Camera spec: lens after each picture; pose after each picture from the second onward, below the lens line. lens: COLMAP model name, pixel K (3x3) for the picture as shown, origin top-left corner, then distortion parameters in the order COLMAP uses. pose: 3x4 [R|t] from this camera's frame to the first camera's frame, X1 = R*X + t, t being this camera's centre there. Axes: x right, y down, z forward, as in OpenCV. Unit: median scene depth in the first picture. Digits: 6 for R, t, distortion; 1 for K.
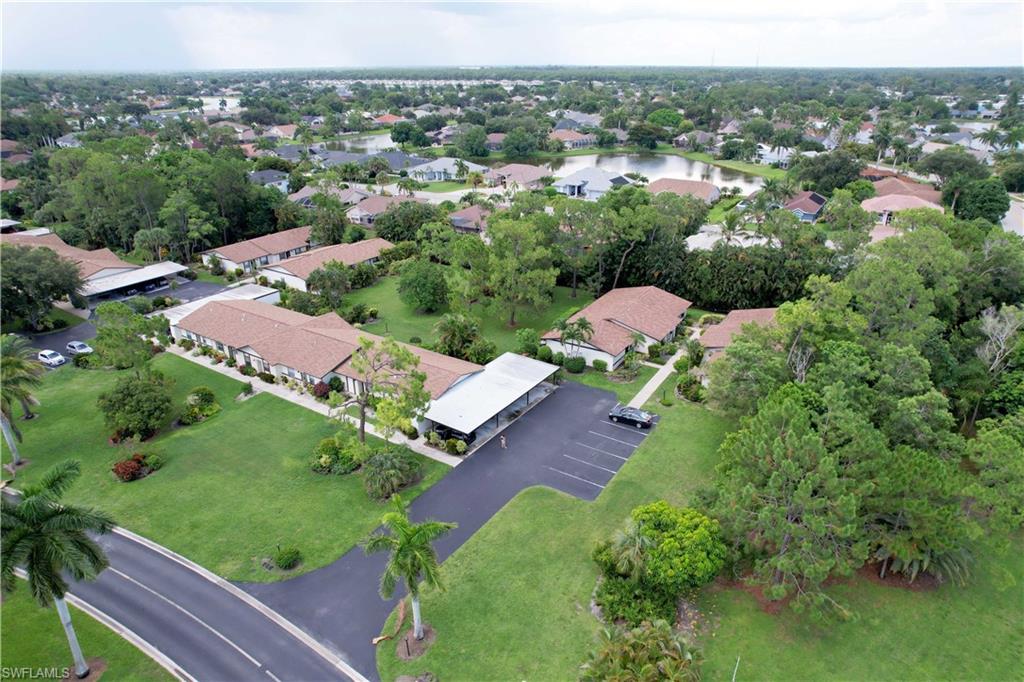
lens RADIAL K [[654.4, 0, 517.9], [0, 654.4, 339.3], [0, 0, 1]] dist [-0.064755, 0.060277]
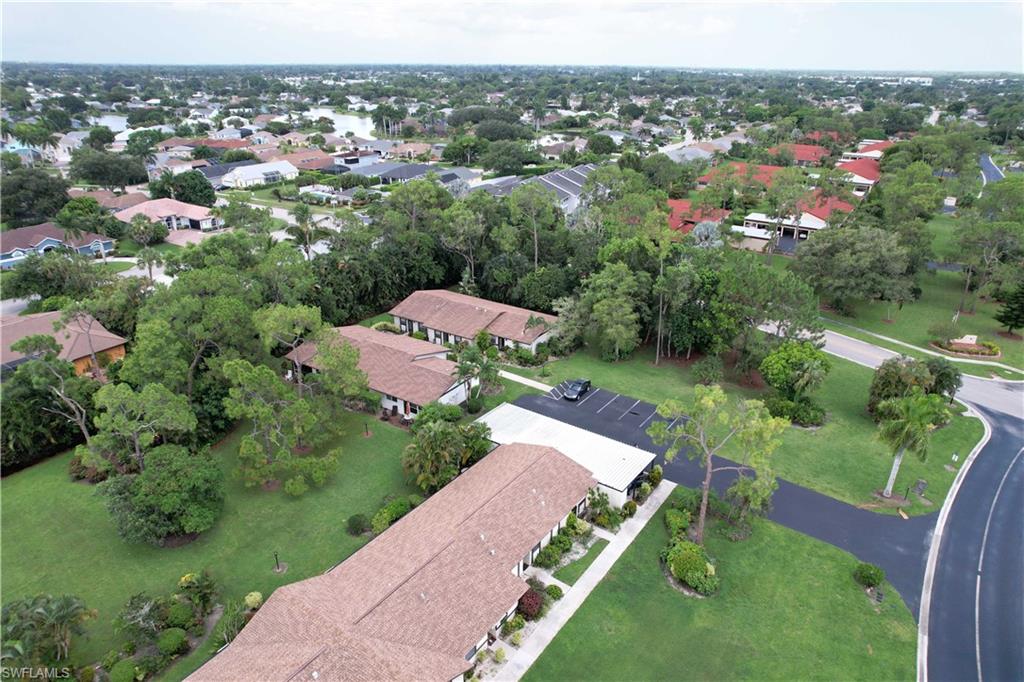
lens RADIAL K [[654.4, 0, 517.9], [0, 654.4, 339.3], [0, 0, 1]] dist [-0.064755, 0.060277]
pose [[0.031788, -0.399837, 0.916035, -0.818471], [0.390960, 0.848449, 0.356770, -0.391334], [-0.919858, 0.346792, 0.183291, 0.852596]]
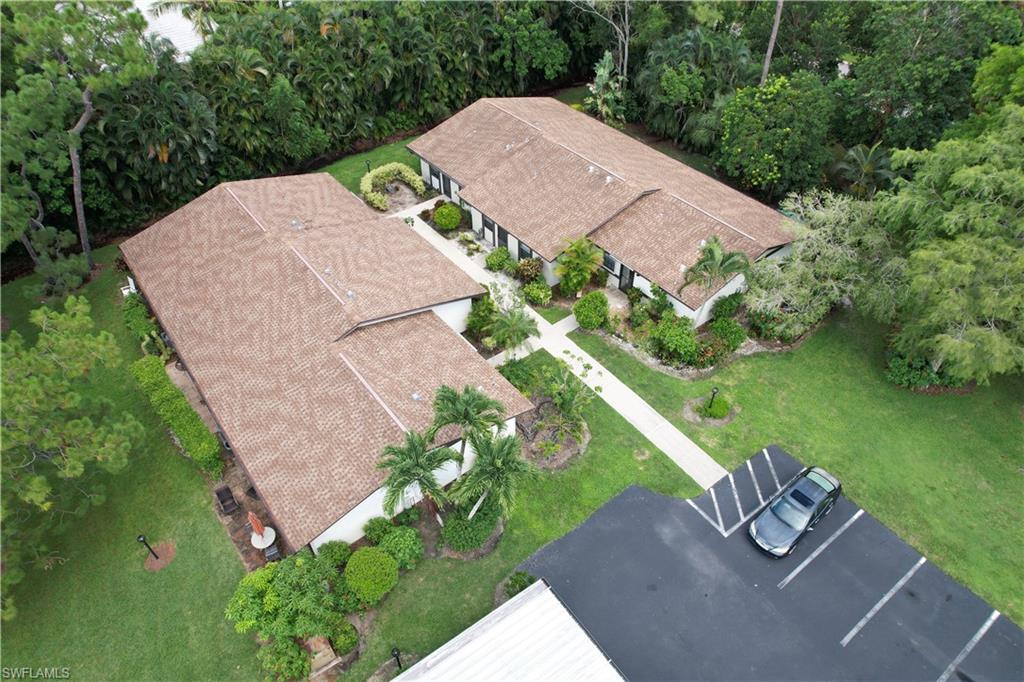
lens RADIAL K [[654.4, 0, 517.9], [0, 654.4, 339.3], [0, 0, 1]] dist [-0.064755, 0.060277]
pose [[0.350349, -0.647167, 0.677075, -0.067667], [0.378838, 0.759035, 0.529479, -0.208632], [-0.856584, 0.070999, 0.511099, 0.934384]]
